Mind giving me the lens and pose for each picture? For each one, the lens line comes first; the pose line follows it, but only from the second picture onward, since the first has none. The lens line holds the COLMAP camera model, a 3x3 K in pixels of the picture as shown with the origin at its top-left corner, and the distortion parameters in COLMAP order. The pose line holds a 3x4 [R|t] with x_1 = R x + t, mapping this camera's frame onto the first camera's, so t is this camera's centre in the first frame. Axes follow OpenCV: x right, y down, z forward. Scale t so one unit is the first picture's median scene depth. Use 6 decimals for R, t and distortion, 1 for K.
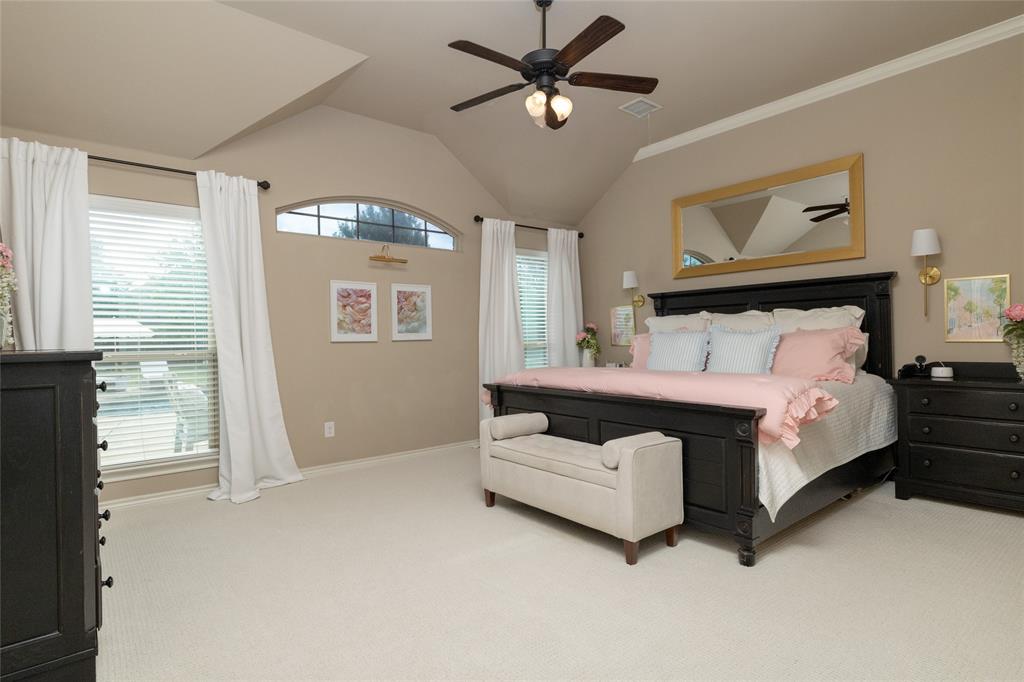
lens RADIAL K [[519.4, 0, 512.0], [0, 519.4, 341.0], [0, 0, 1]] dist [-0.004005, -0.000509]
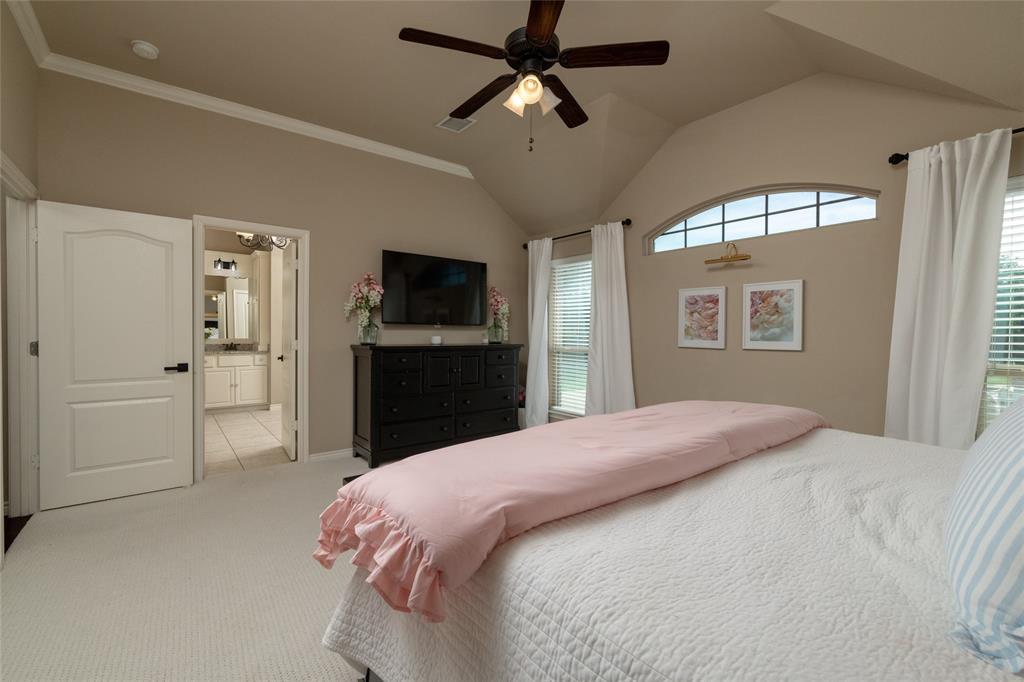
lens RADIAL K [[439.2, 0, 507.0], [0, 439.2, 337.8], [0, 0, 1]] dist [0.000712, 0.000130]
pose [[-0.027793, 0.039983, -0.998814, 0.546195], [-0.002094, 0.999195, 0.040057, -0.050537], [0.999612, 0.003205, -0.027687, 0.638031]]
